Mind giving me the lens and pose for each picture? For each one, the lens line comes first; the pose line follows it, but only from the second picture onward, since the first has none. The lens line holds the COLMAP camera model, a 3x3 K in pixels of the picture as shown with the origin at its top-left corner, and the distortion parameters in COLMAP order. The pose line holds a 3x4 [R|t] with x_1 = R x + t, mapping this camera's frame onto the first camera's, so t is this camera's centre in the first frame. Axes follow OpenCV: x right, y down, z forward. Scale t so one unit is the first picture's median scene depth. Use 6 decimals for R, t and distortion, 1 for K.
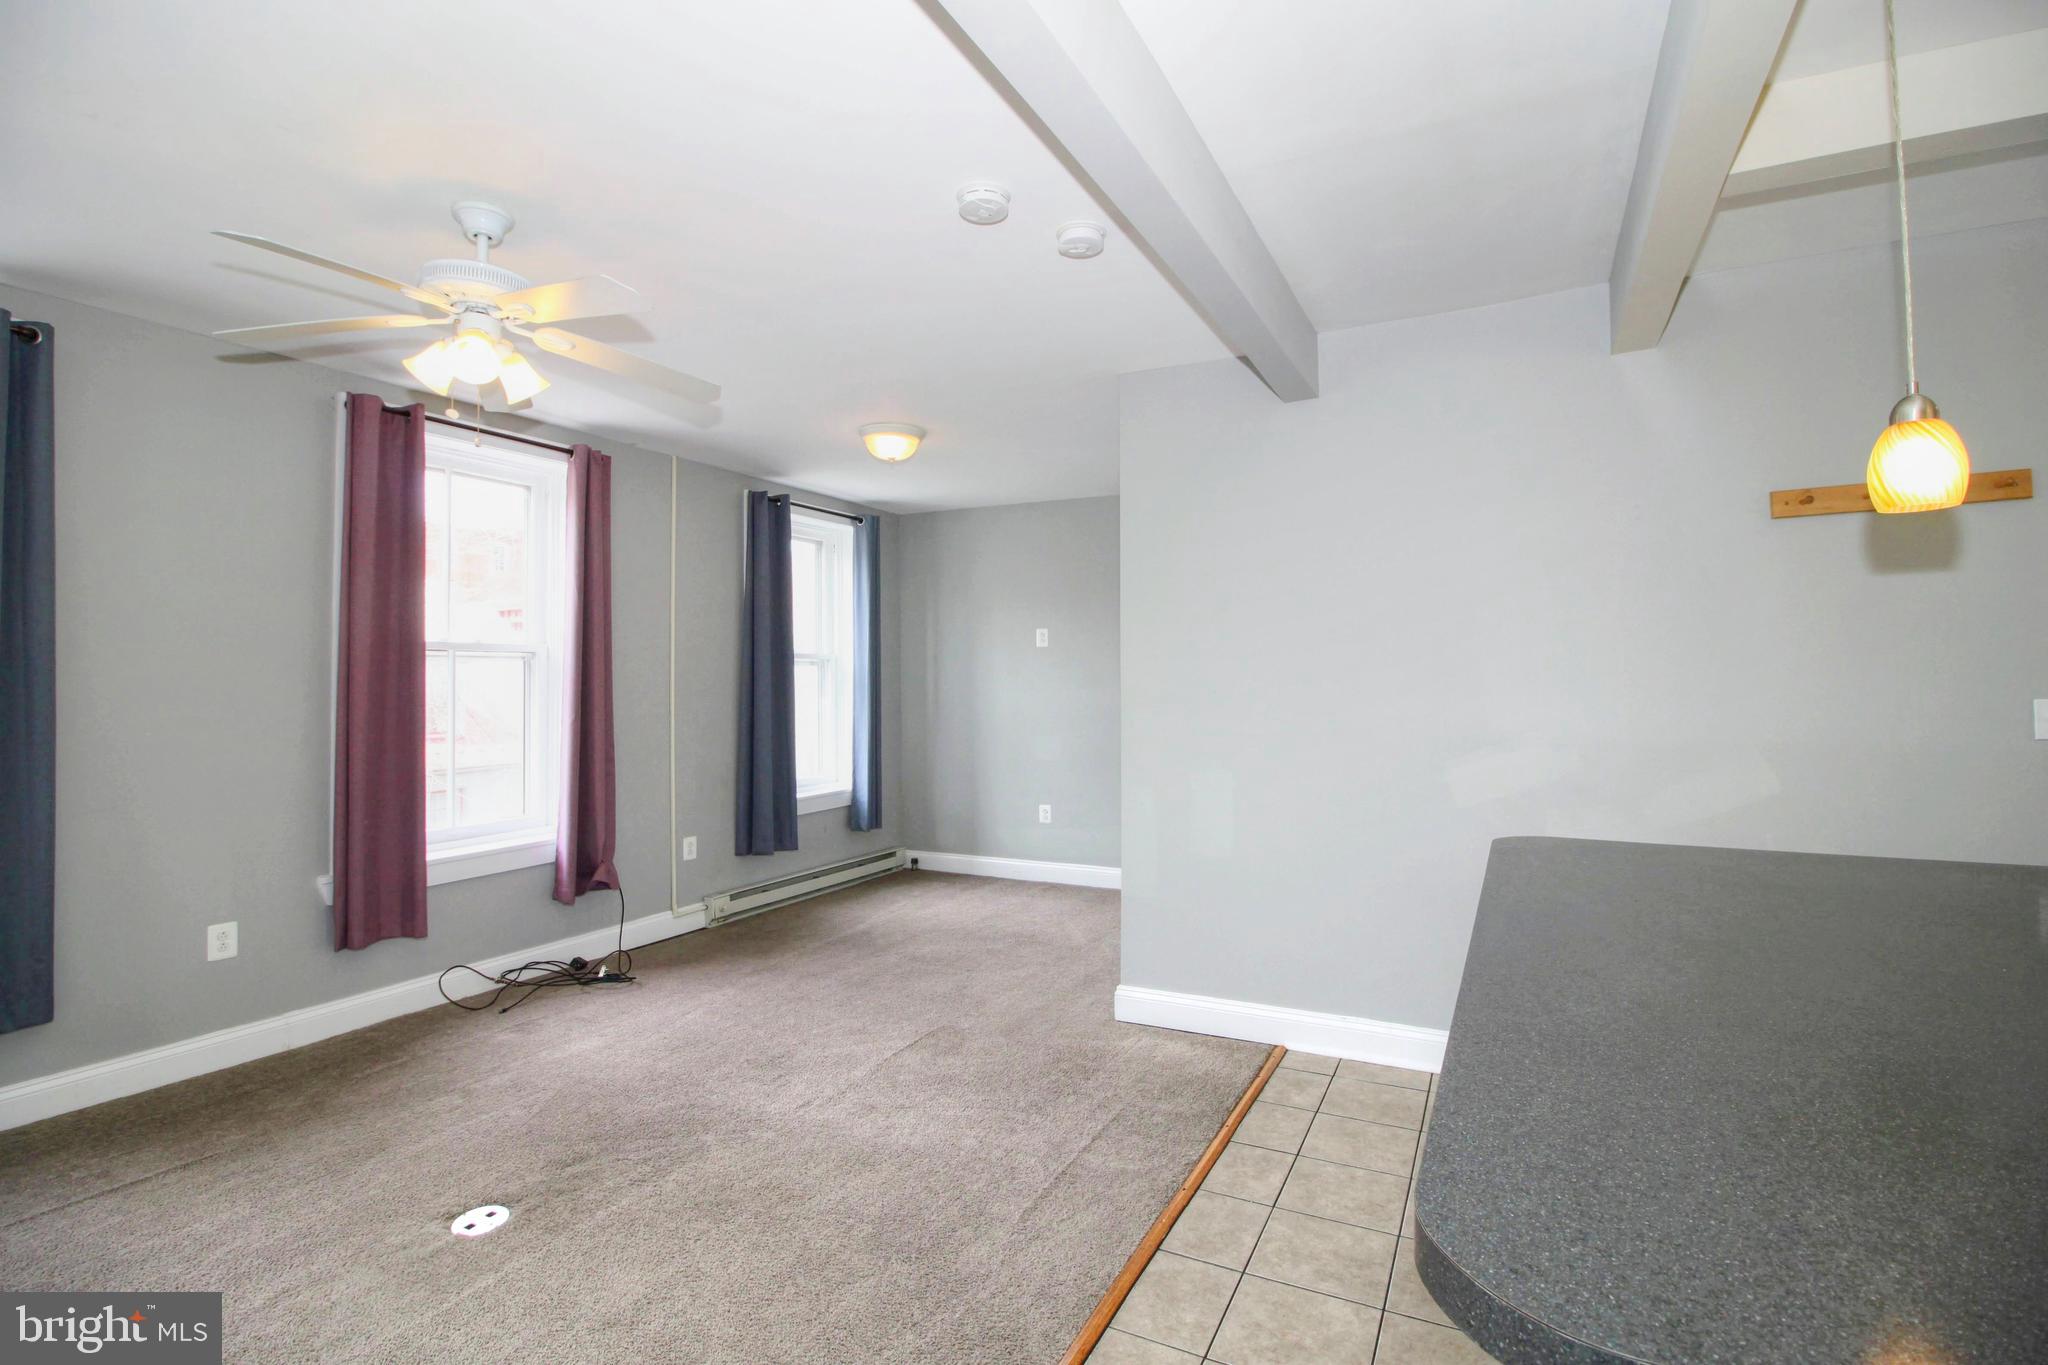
lens RADIAL K [[940.7, 0, 1037.8], [0, 940.7, 656.0], [0, 0, 1]] dist [-0.002751, -0.008409]
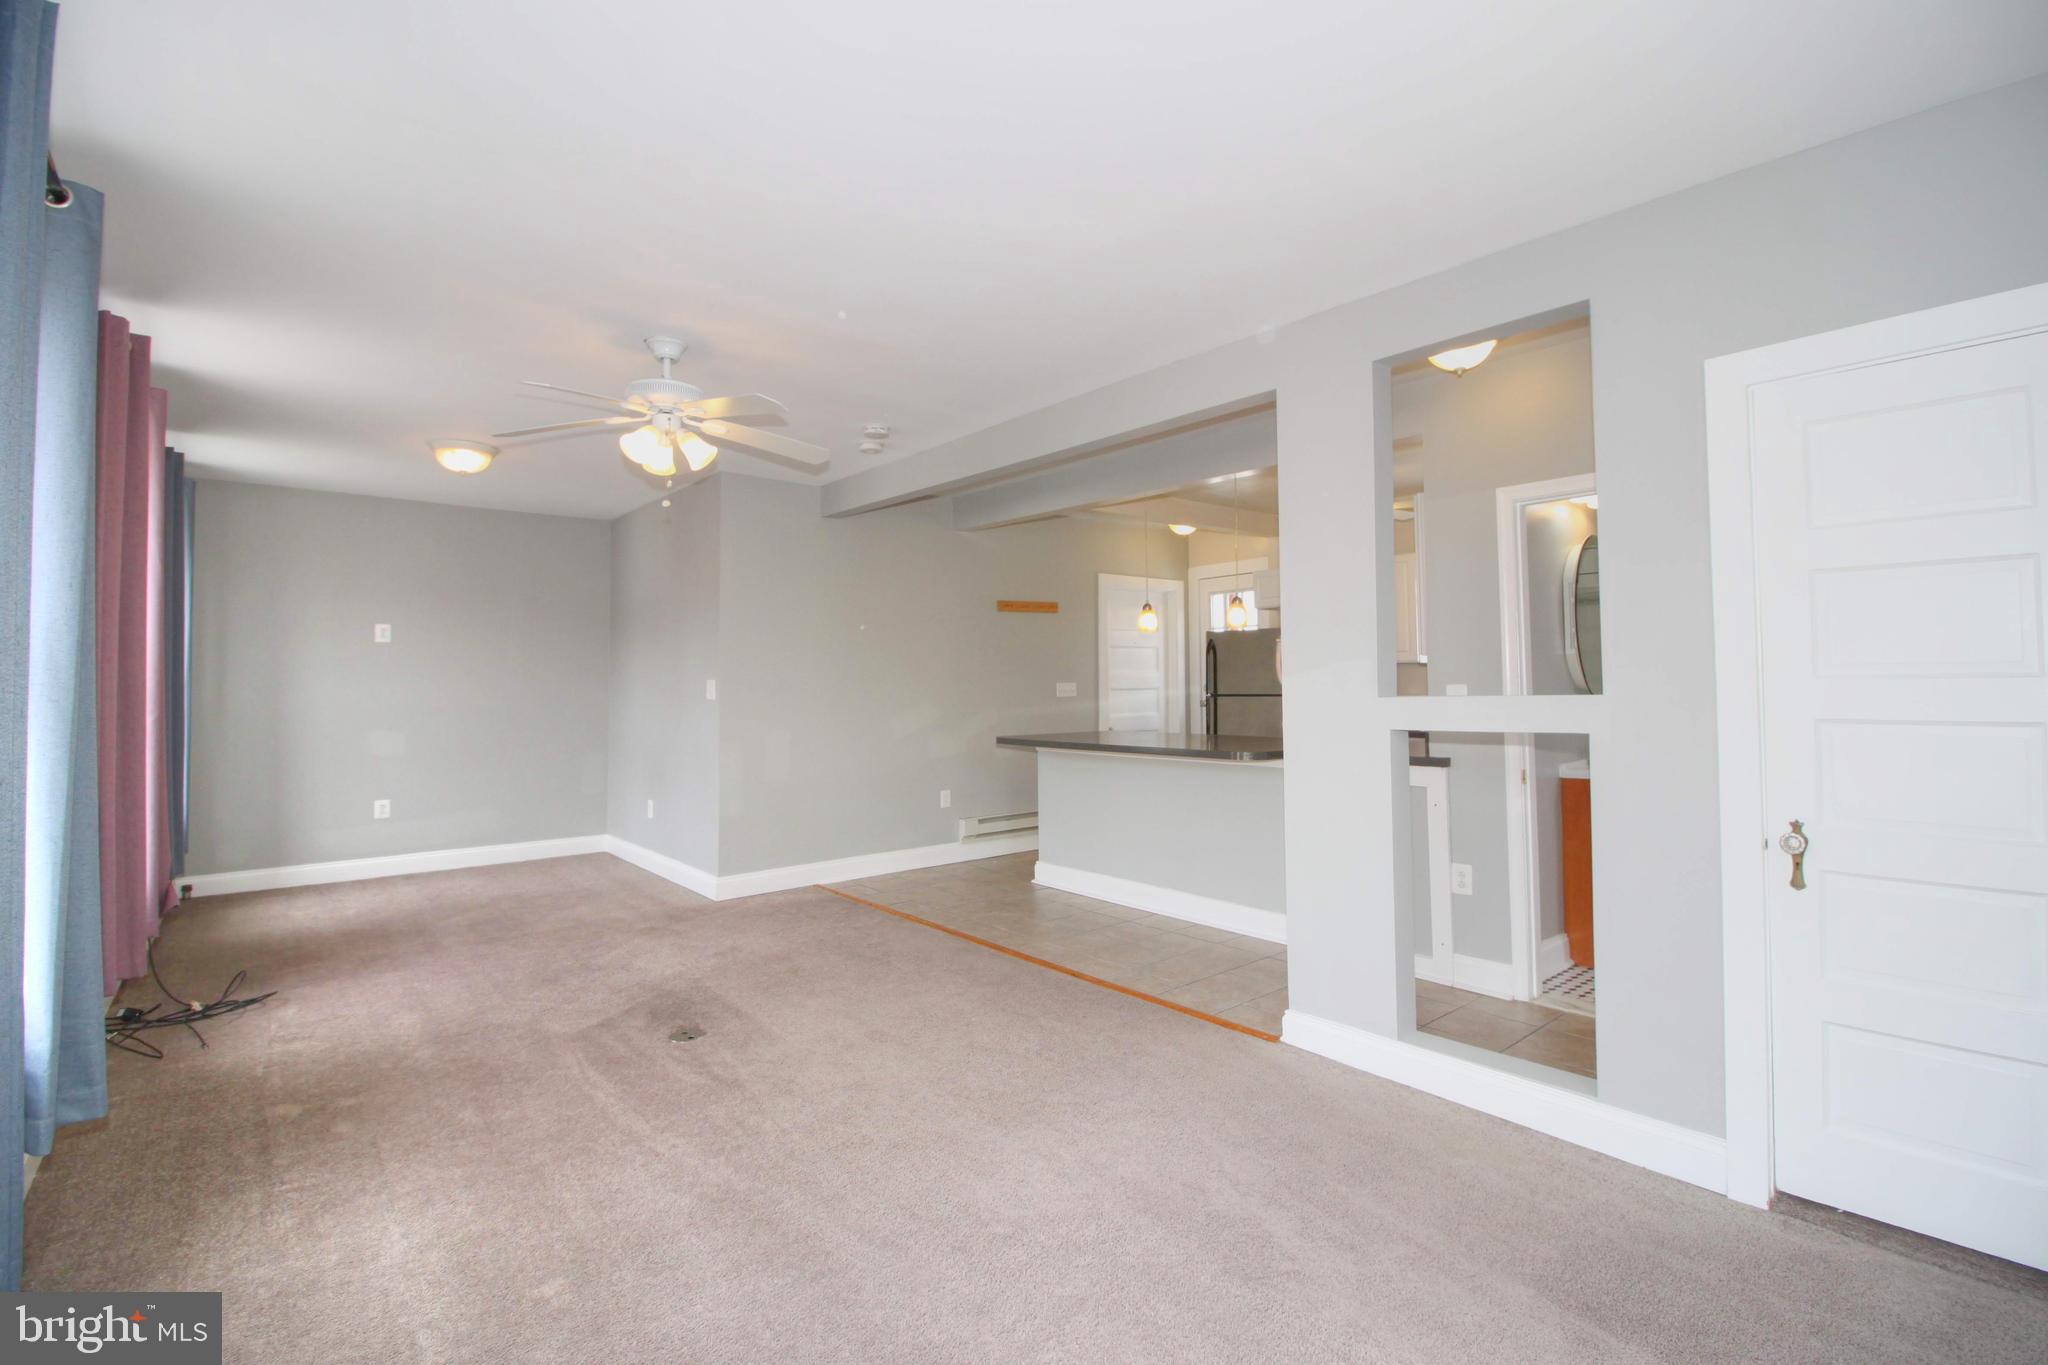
lens RADIAL K [[940.7, 0, 1037.8], [0, 940.7, 656.0], [0, 0, 1]] dist [-0.002751, -0.008409]
pose [[0.381857, 0.026966, 0.923828, -0.678158], [-0.022056, 0.999555, -0.020060, 0.009744], [-0.923958, -0.012716, 0.382282, -0.026630]]
